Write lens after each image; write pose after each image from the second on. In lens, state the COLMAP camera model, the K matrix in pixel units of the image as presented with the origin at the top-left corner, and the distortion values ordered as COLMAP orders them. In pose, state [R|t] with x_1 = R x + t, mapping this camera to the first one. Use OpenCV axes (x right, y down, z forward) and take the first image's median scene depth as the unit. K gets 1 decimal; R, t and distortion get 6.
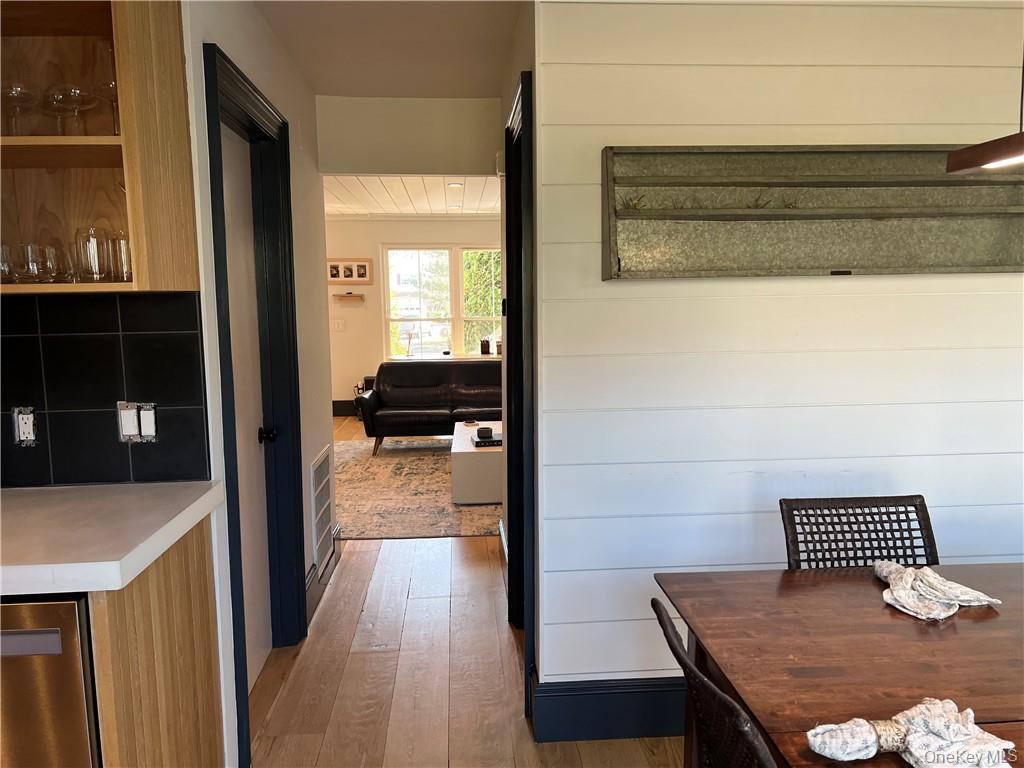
lens RADIAL K [[771.9, 0, 511.2], [0, 771.9, 387.2], [0, 0, 1]] dist [0.056924, -0.060793]
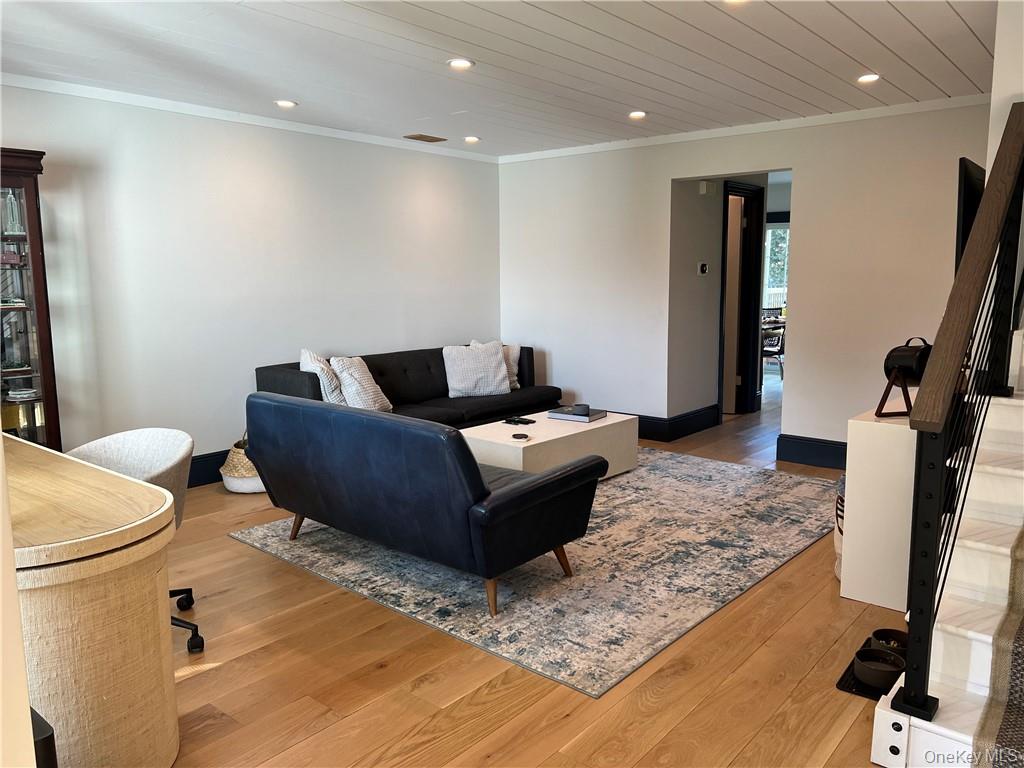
lens RADIAL K [[771.9, 0, 515.8], [0, 771.9, 379.7], [0, 0, 1]] dist [0.056924, -0.060793]
pose [[-0.720701, -0.084592, 0.688066, -0.375953], [0.094712, 0.971206, 0.218605, -0.113870], [-0.686746, 0.222717, -0.691937, 1.036350]]
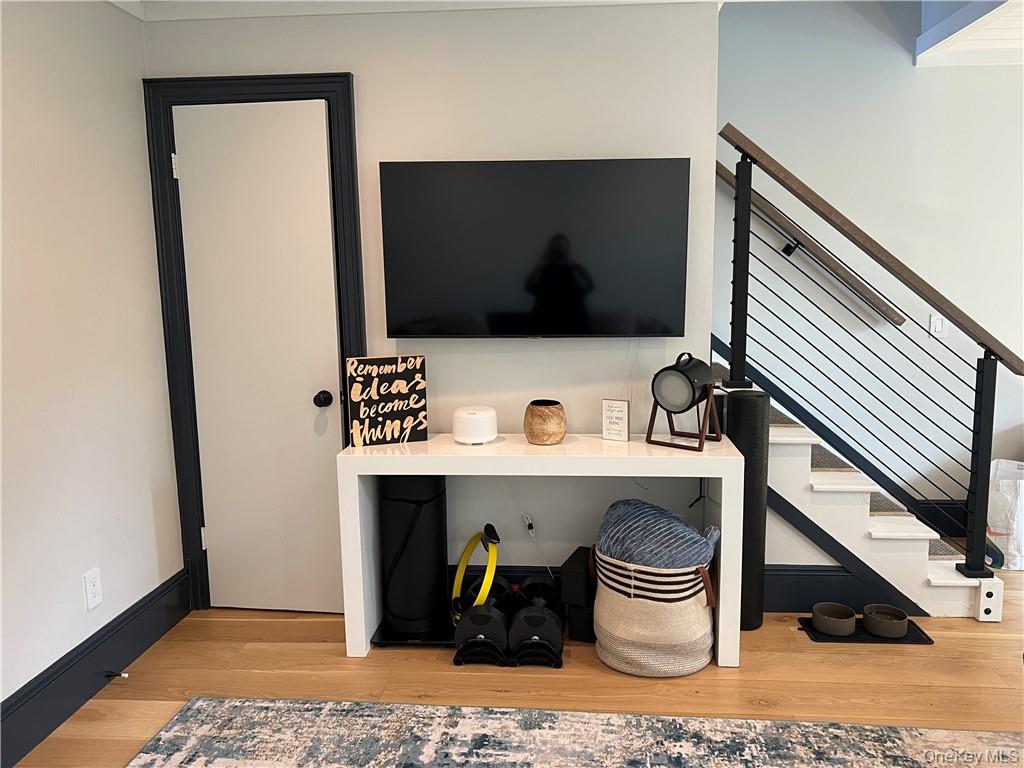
lens RADIAL K [[771.9, 0, 517.5], [0, 771.9, 383.2], [0, 0, 1]] dist [0.056924, -0.060793]
pose [[-0.142537, 0.157219, -0.977223, 0.044598], [-0.107644, 0.978986, 0.173203, -0.072608], [0.983919, 0.129880, -0.122619, 0.643868]]
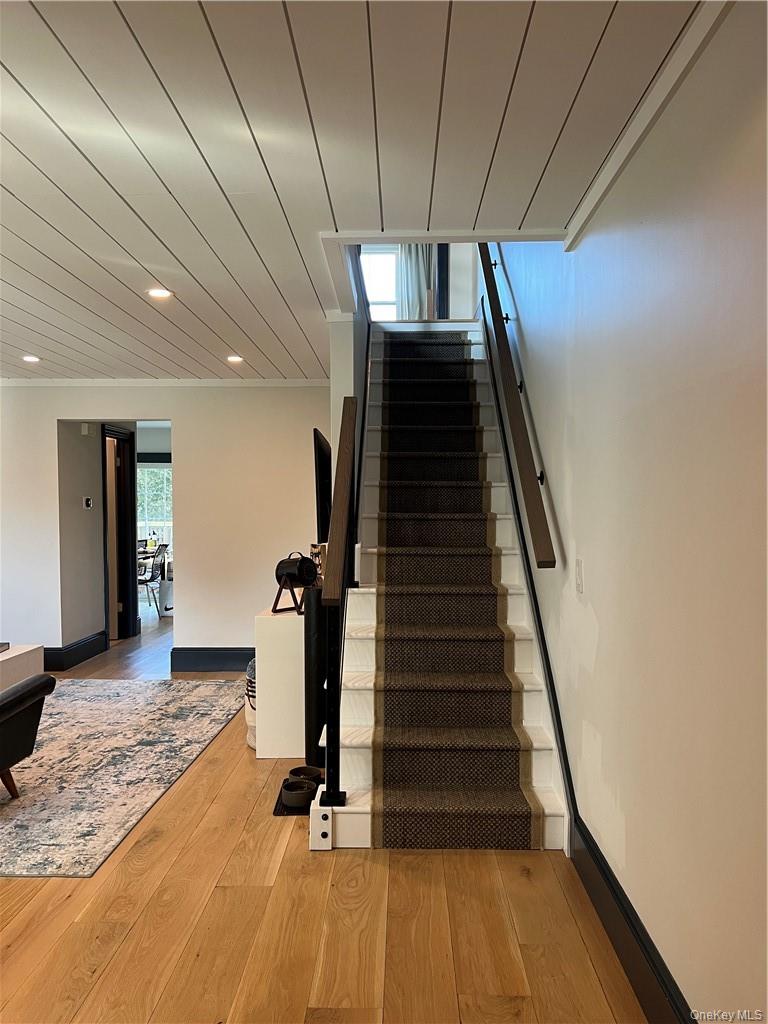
lens RADIAL K [[771.9, 0, 385.7], [0, 771.9, 515.7], [0, 0, 1]] dist [0.056924, -0.060793]
pose [[-0.995241, 0.008870, 0.097040, -0.365428], [0.021723, 0.990984, 0.132210, -0.123081], [-0.094992, 0.133689, -0.986460, 1.129304]]
